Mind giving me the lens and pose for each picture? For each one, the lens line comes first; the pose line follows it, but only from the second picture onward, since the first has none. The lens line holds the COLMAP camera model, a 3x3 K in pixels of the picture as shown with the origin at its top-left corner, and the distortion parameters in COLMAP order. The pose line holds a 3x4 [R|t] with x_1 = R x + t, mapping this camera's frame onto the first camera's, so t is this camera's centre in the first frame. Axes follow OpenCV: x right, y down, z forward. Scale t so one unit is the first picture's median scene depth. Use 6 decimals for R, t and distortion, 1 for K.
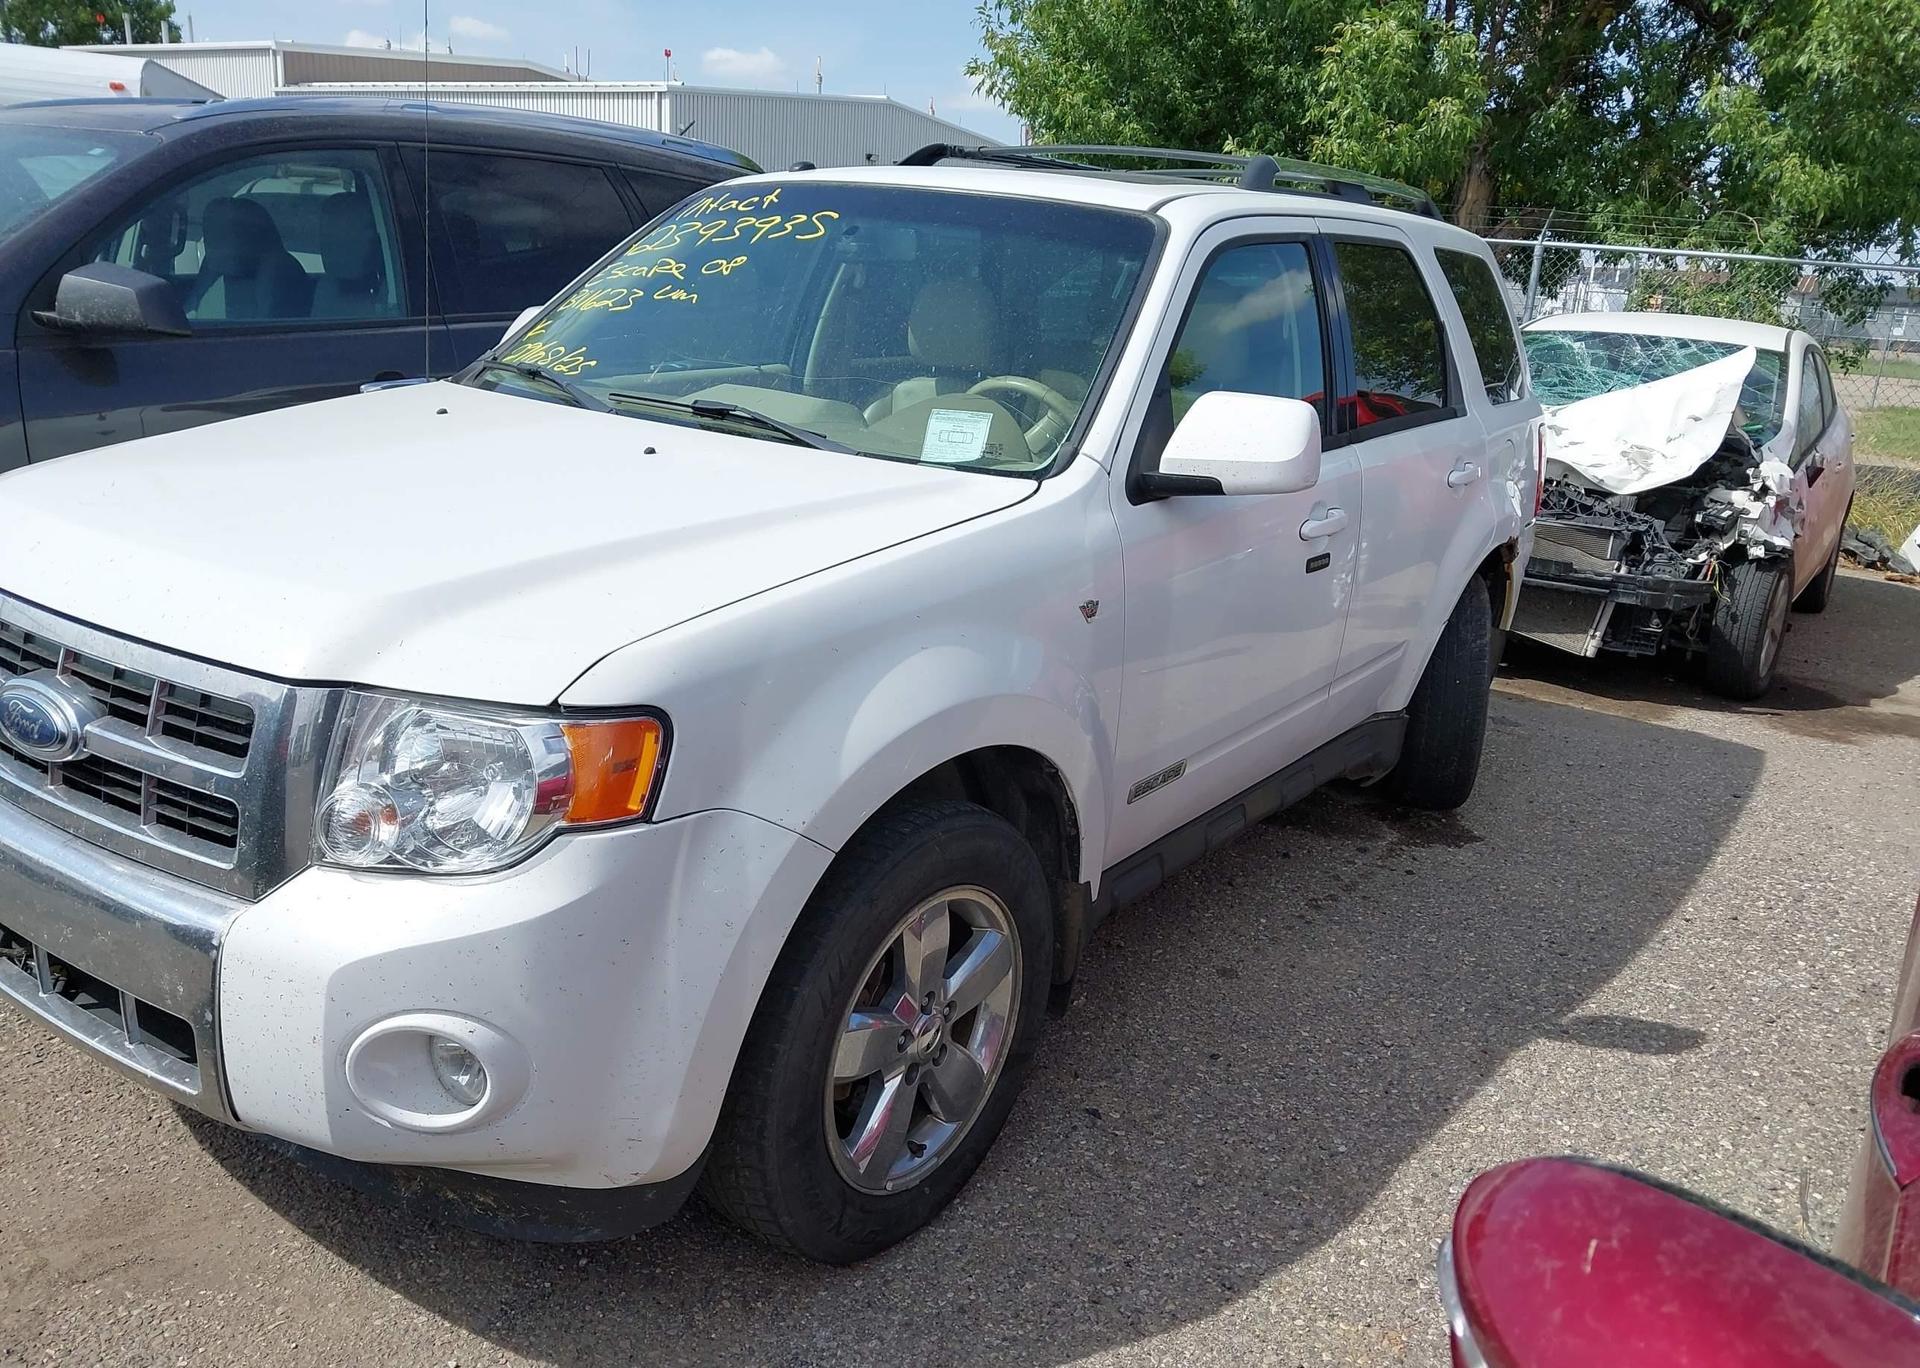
lens RADIAL K [[1667.3, 0, 965.7], [0, 1667.3, 679.8], [0, 0, 1]] dist [0.014401, -0.010853]
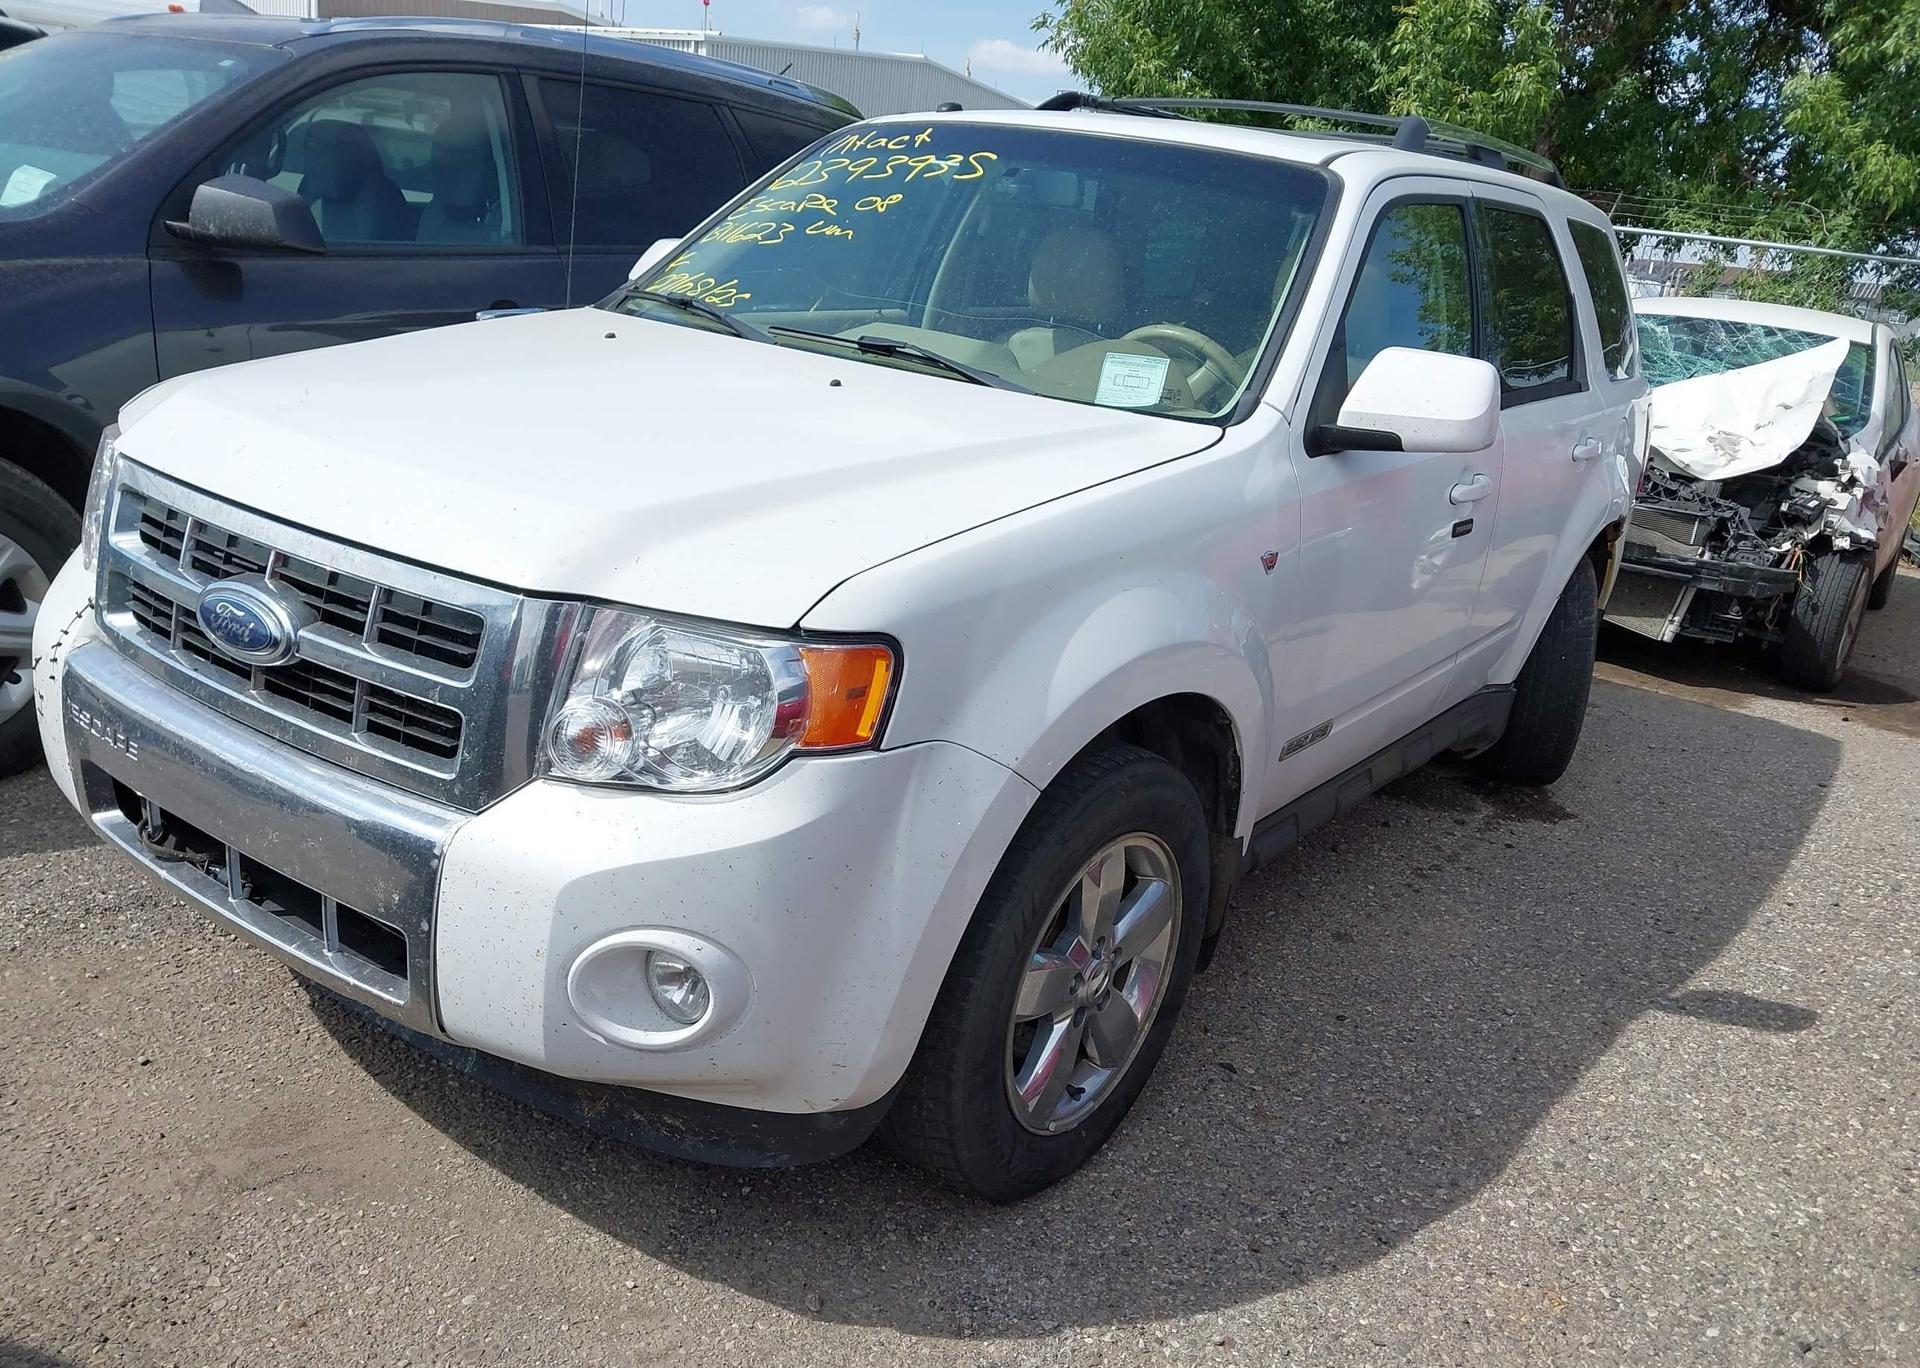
lens RADIAL K [[1667.3, 0, 950.9], [0, 1667.3, 684.7], [0, 0, 1]] dist [0.014401, -0.010853]
pose [[0.999131, 0.041522, 0.003559, -0.107533], [-0.041586, 0.998924, 0.020517, 0.017583], [-0.002703, -0.020647, 0.999783, 0.004158]]
